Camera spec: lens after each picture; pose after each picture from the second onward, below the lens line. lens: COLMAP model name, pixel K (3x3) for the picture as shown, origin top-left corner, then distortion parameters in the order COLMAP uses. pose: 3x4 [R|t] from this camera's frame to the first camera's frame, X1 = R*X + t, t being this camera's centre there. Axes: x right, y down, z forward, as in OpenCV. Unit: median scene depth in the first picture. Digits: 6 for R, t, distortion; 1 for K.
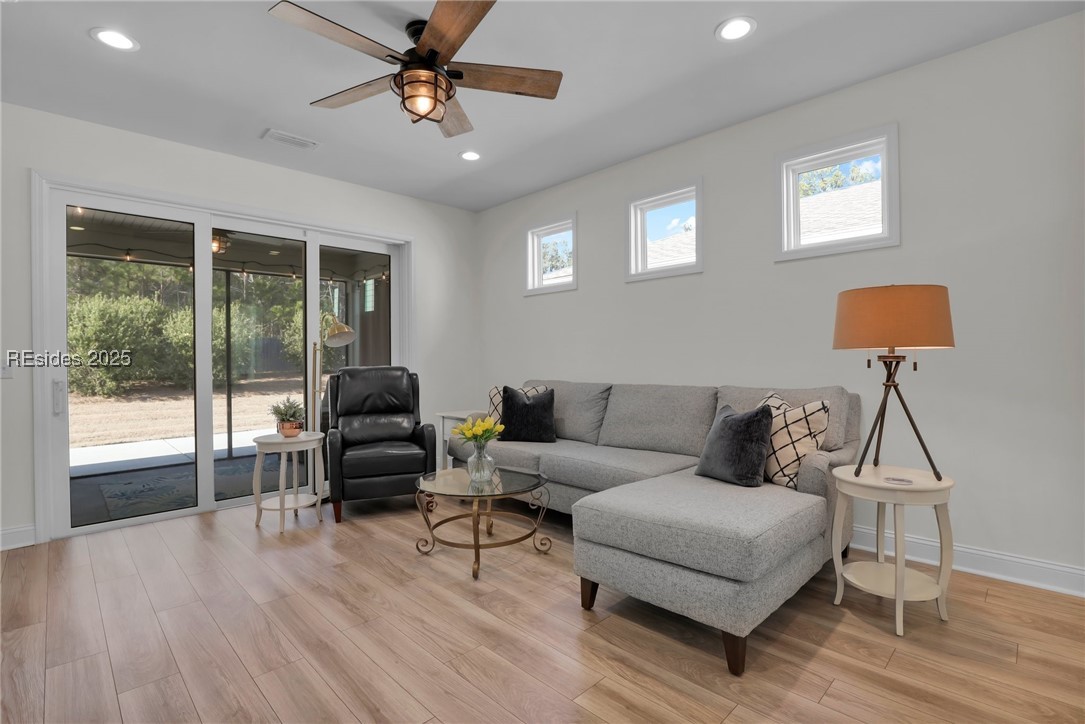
lens RADIAL K [[506.9, 0, 549.5], [0, 506.9, 362.8], [0, 0, 1]] dist [-0.037236, -0.000077]
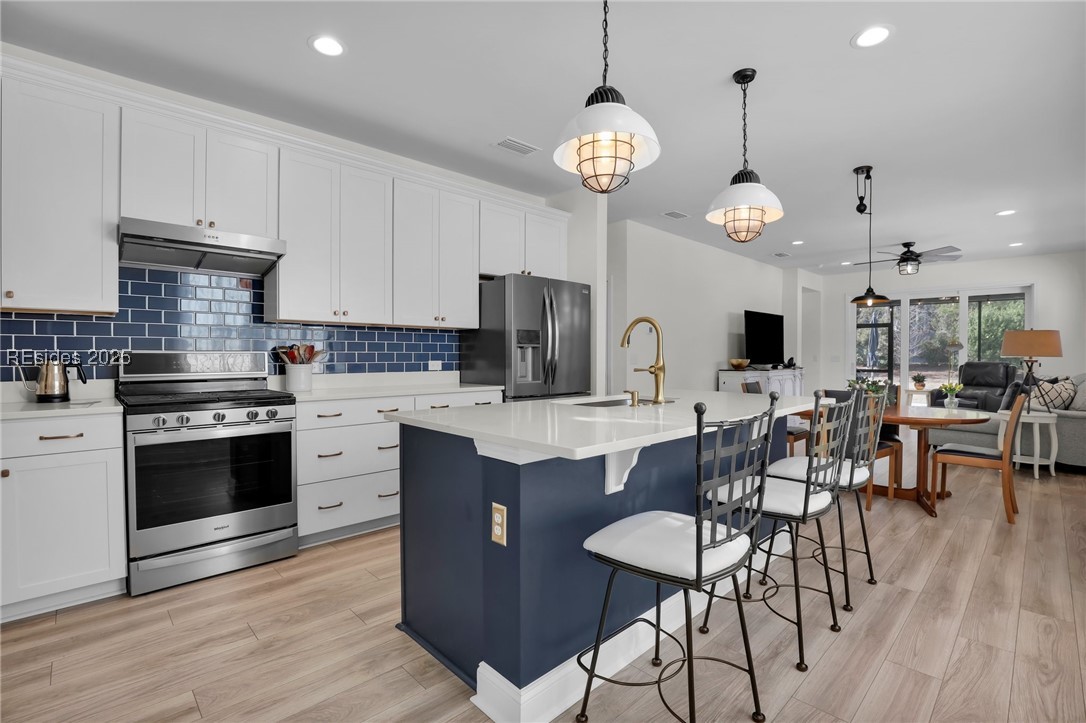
lens RADIAL K [[498.2, 0, 545.6], [0, 498.2, 359.9], [0, 0, 1]] dist [-0.035864, 0.000881]
pose [[-0.023216, 0.022394, -0.999480, 1.573898], [-0.010269, 0.999691, 0.022637, -0.022885], [0.999678, 0.010789, -0.022979, -0.613030]]
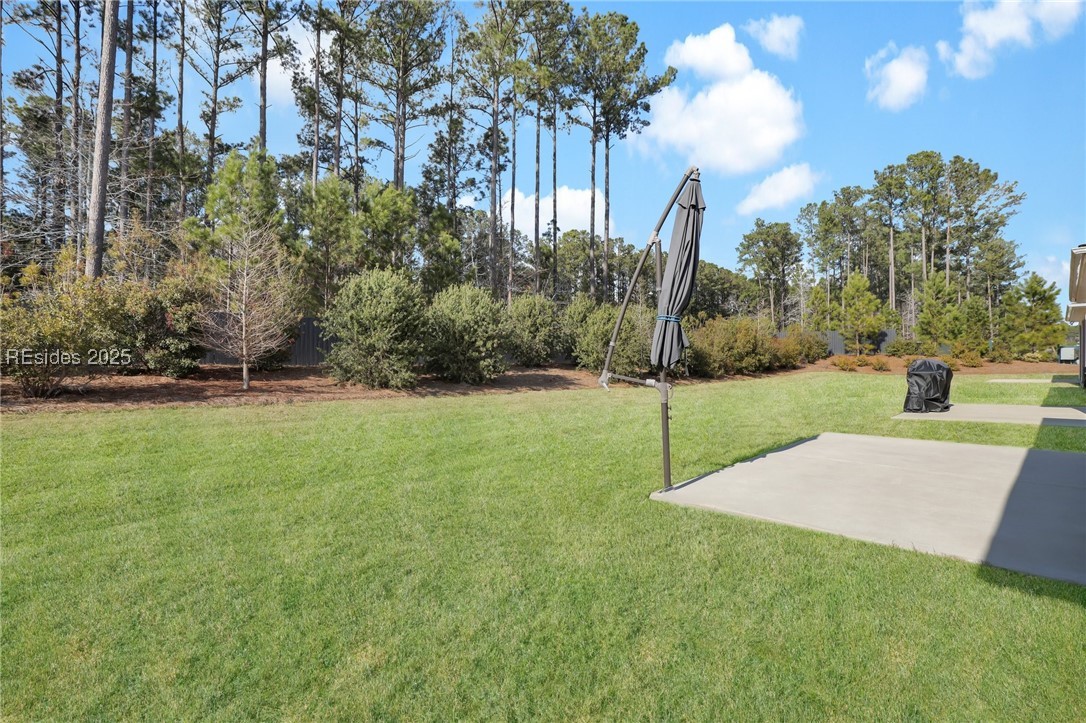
lens RADIAL K [[498.2, 0, 545.6], [0, 498.2, 359.9], [0, 0, 1]] dist [-0.035864, 0.000881]
pose [[0.999166, 0.005074, -0.040514, -2.249934], [-0.005252, 0.999977, -0.004289, 0.072058], [0.040491, 0.004499, 0.999170, 0.692561]]
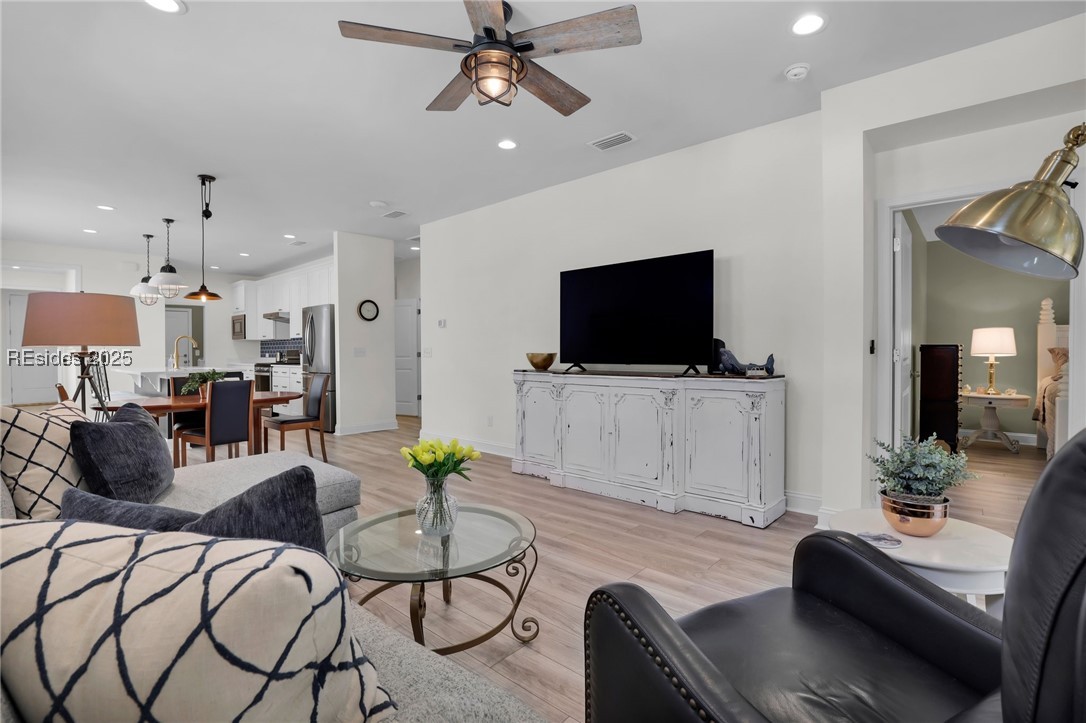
lens RADIAL K [[498.2, 0, 545.6], [0, 498.2, 359.9], [0, 0, 1]] dist [-0.035864, 0.000881]
pose [[-0.998263, 0.015808, -0.056758, -0.173934], [0.014331, 0.999551, 0.026326, -0.006652], [0.057149, 0.025467, -0.998041, 1.187814]]
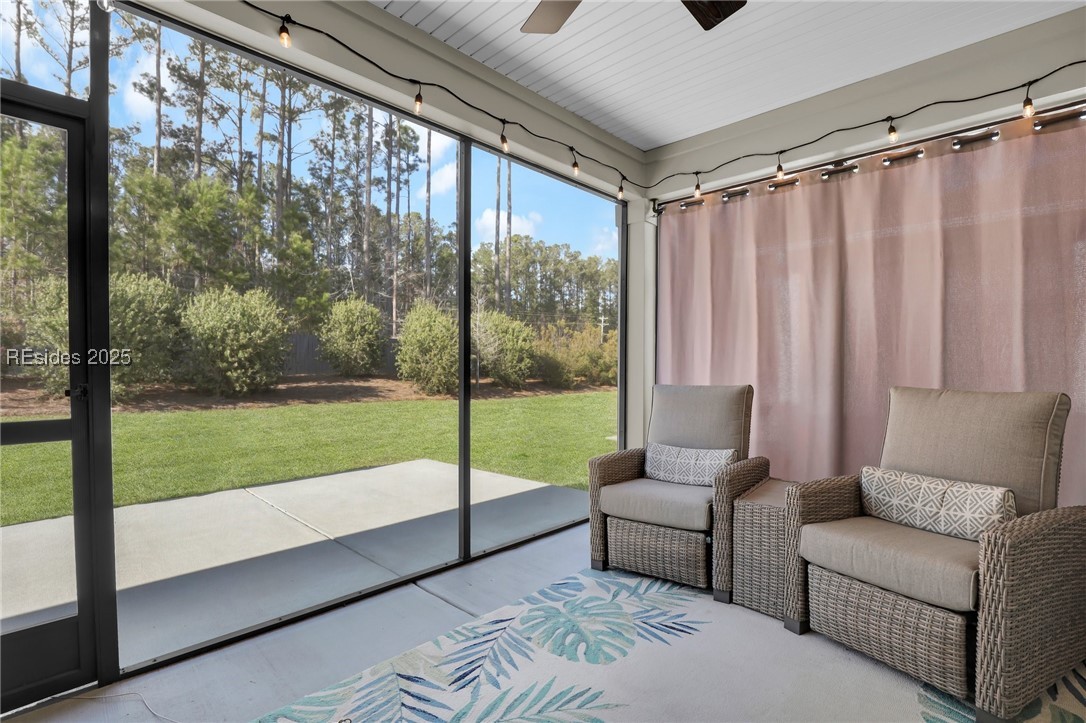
lens RADIAL K [[508.6, 0, 543.7], [0, 508.6, 367.0], [0, 0, 1]] dist [-0.025321, 0.000586]
pose [[0.999783, 0.008690, 0.018934, -0.963254], [-0.008570, 0.999943, -0.006437, 0.041261], [-0.018989, 0.006274, 0.999800, 0.881016]]
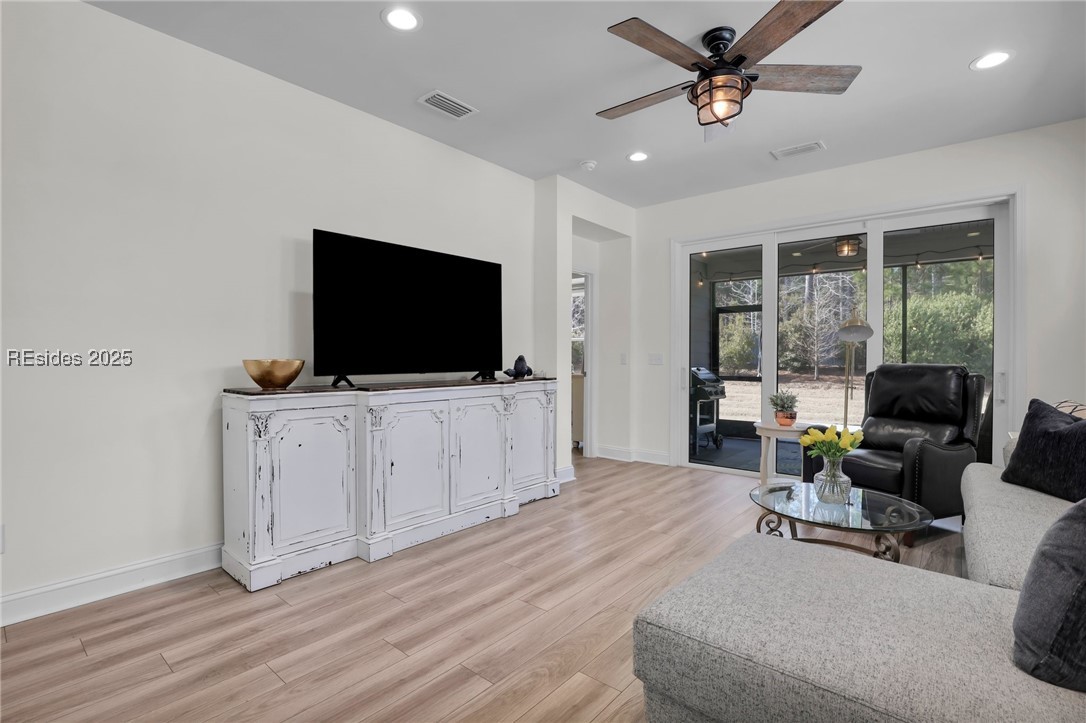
lens RADIAL K [[503.0, 0, 553.9], [0, 503.0, 361.0], [0, 0, 1]] dist [-0.031464, 0.001336]
pose [[0.093018, 0.018194, -0.995498, 0.450370], [-0.010397, 0.999796, 0.017302, -0.005813], [0.995610, 0.008741, 0.093189, 0.342814]]
